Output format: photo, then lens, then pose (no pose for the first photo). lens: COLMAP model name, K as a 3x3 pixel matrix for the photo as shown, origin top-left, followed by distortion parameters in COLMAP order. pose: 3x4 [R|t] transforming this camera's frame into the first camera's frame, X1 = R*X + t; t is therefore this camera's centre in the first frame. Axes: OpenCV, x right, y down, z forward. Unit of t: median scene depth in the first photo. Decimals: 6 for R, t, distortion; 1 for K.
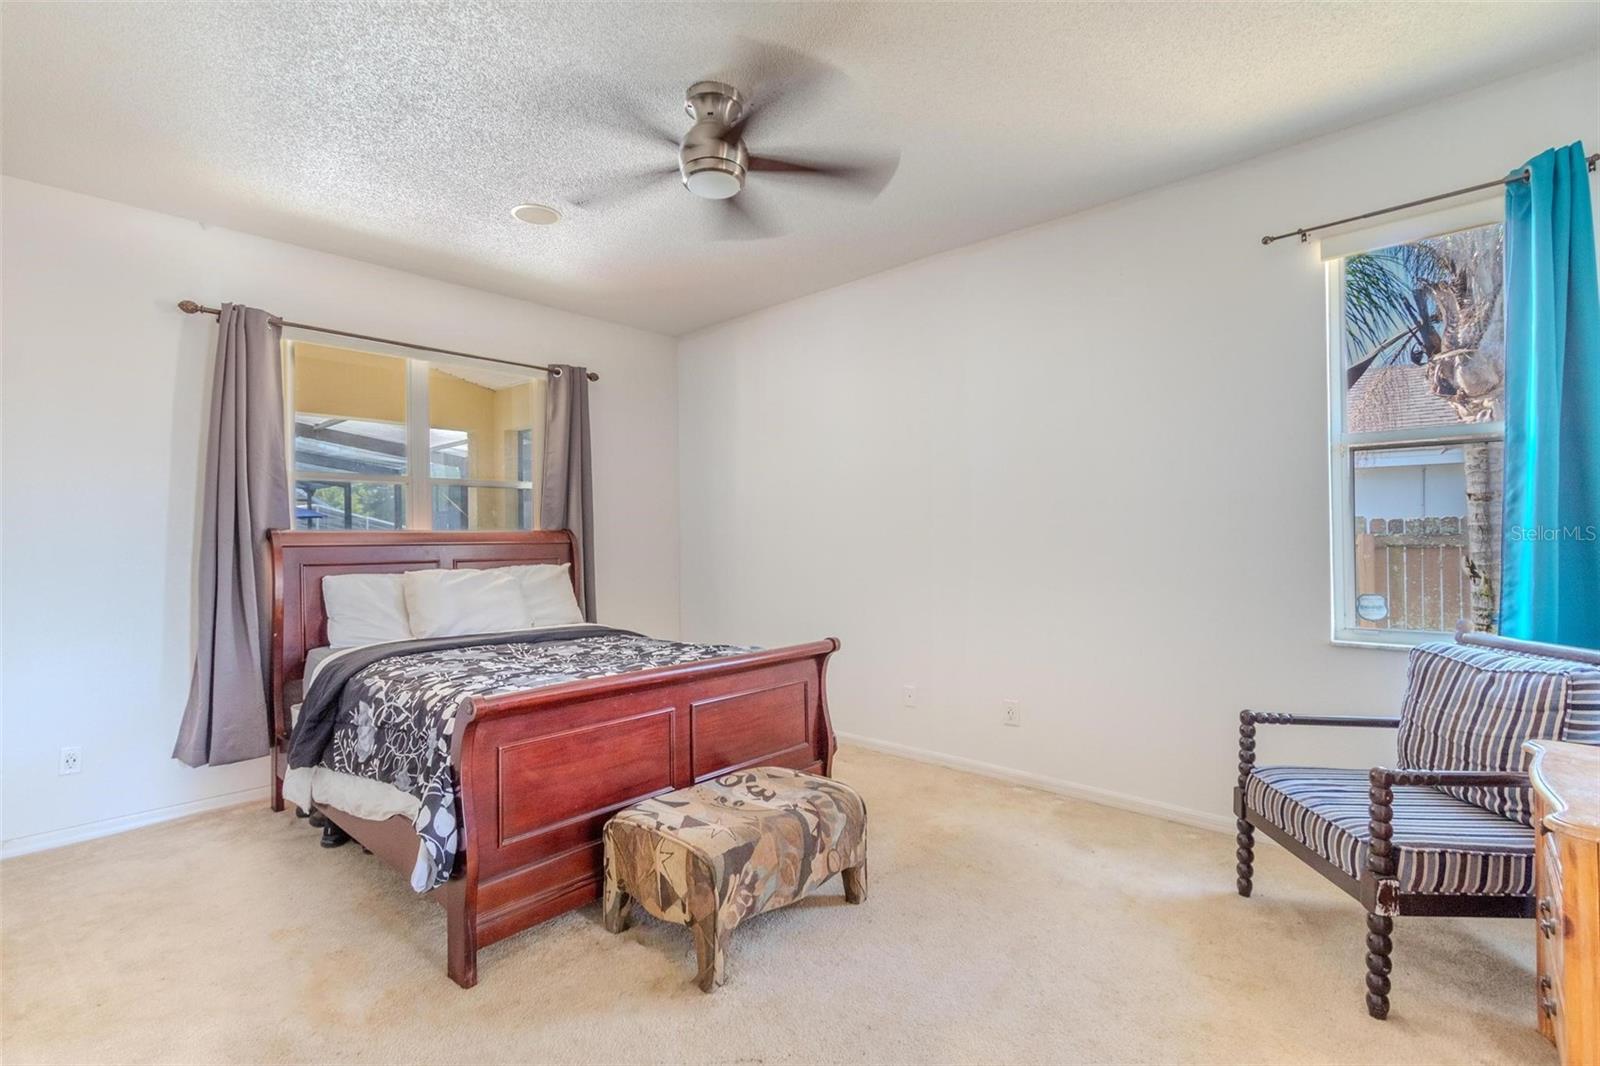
lens RADIAL K [[724.2, 0, 791.9], [0, 724.2, 538.6], [0, 0, 1]] dist [0.001677, 0.000330]
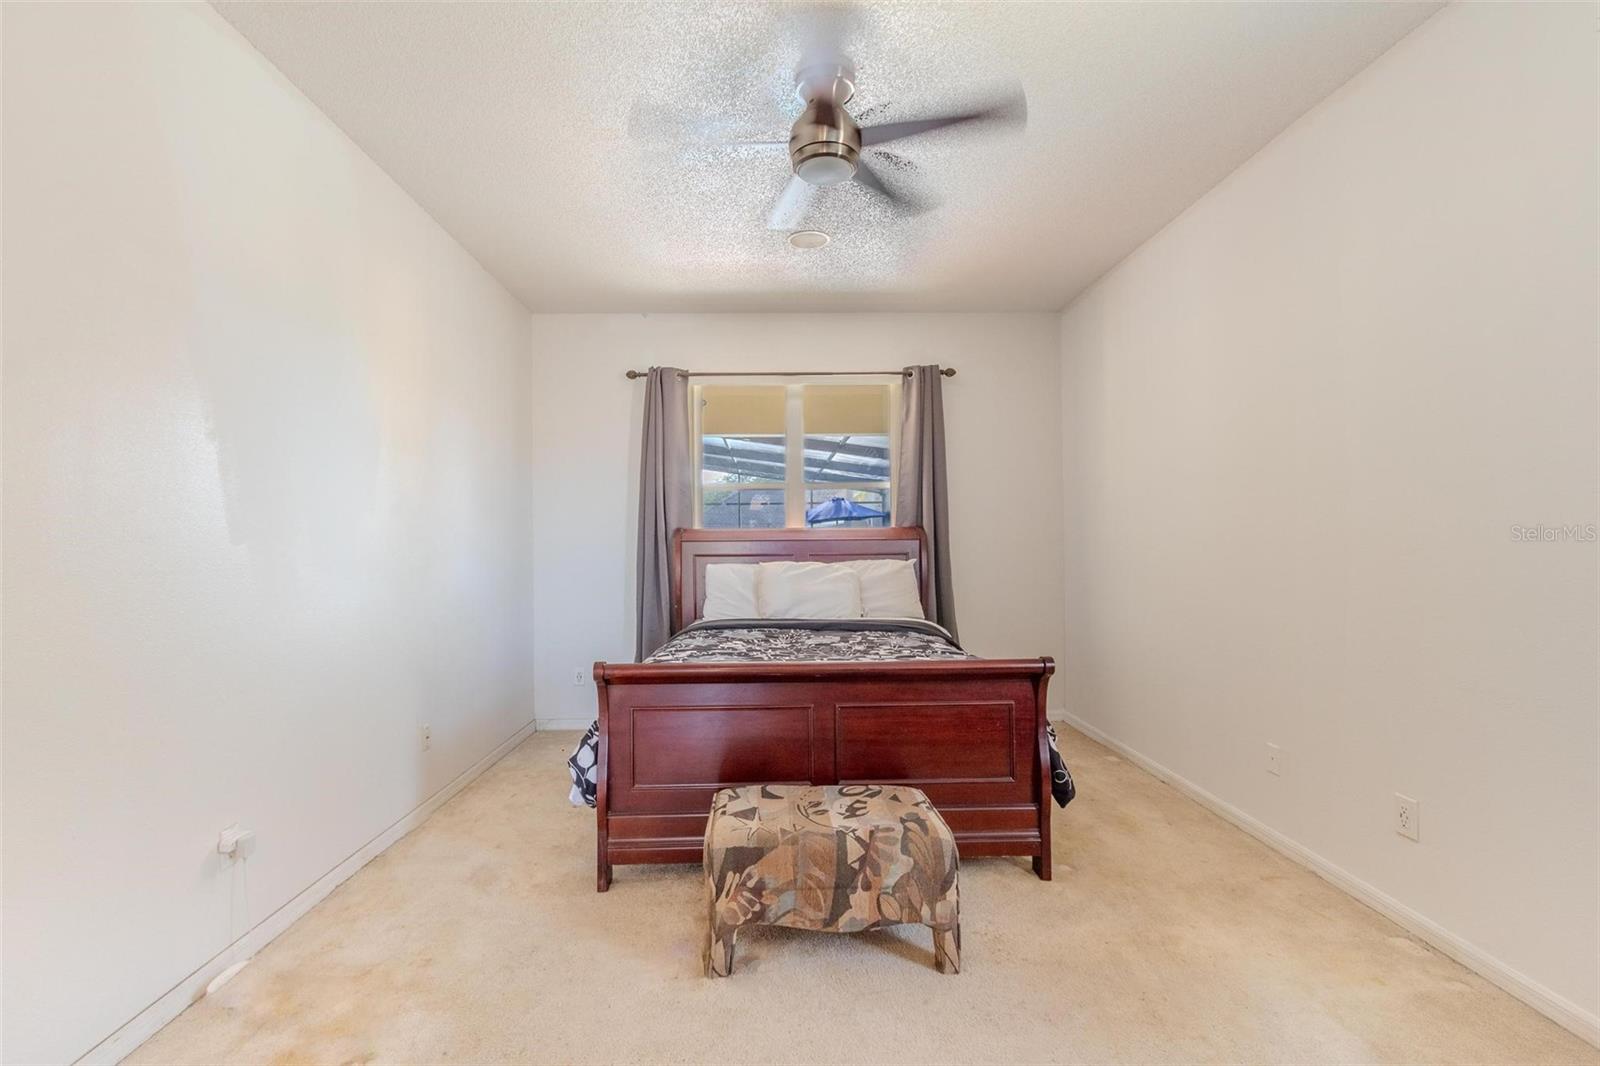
lens RADIAL K [[724.2, 0, 795.3], [0, 724.2, 534.8], [0, 0, 1]] dist [0.001677, 0.000330]
pose [[0.705014, 0.000190, -0.709193, 0.573760], [0.001514, 0.999997, 0.001773, -0.003836], [0.709192, -0.002324, 0.705012, 0.294957]]
